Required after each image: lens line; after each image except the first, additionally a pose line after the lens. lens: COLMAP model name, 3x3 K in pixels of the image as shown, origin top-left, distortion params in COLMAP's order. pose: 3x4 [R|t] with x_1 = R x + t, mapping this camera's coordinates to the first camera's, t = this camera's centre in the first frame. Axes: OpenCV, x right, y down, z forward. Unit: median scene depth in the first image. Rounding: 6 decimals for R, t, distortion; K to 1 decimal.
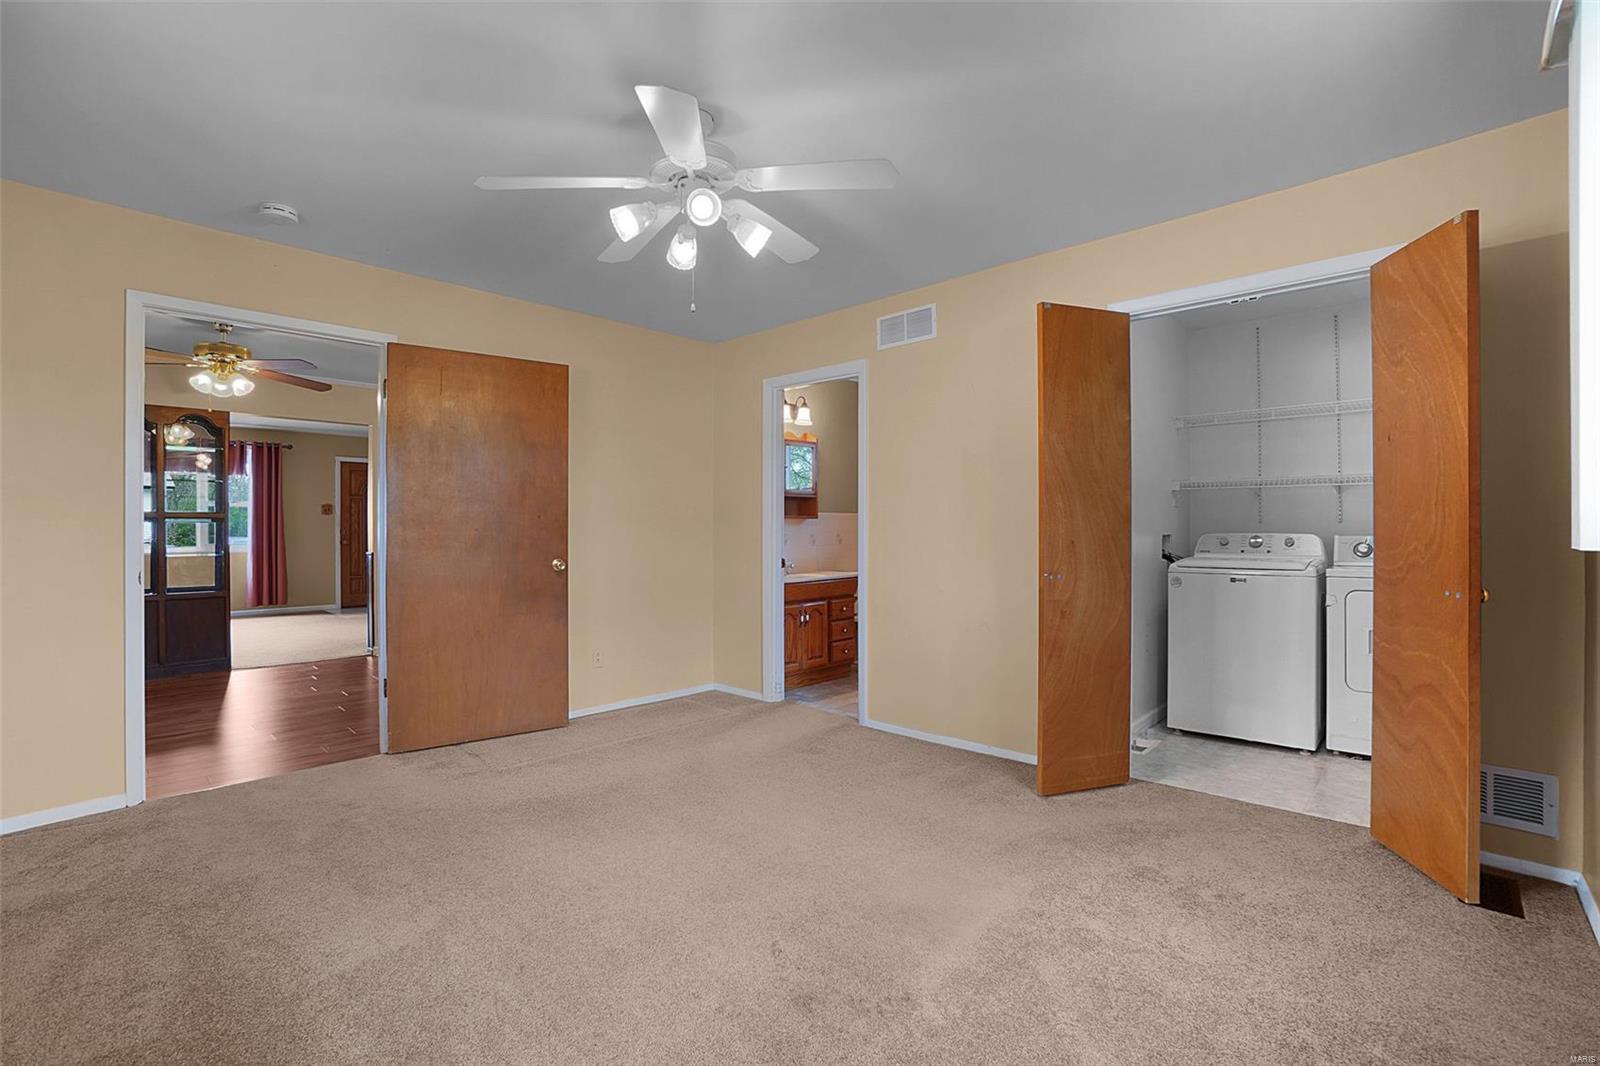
lens RADIAL K [[727.8, 0, 799.5], [0, 727.8, 528.4], [0, 0, 1]] dist [-0.024290, 0.000547]
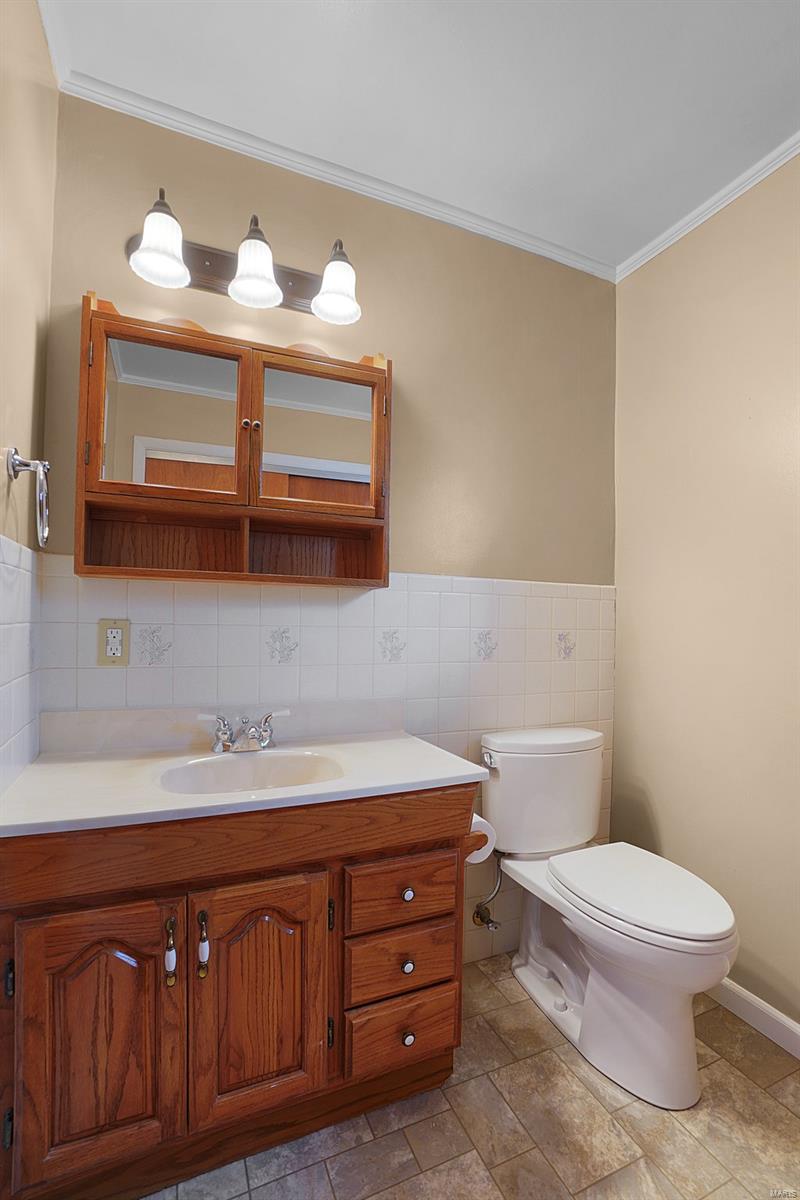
lens RADIAL K [[545.9, 0, 401.0], [0, 545.9, 602.4], [0, 0, 1]] dist [-0.024290, 0.000547]
pose [[0.901784, 0.018726, -0.431781, 0.152765], [-0.019286, 0.999809, 0.003082, -0.007835], [0.431756, 0.005548, 0.901973, 0.815449]]
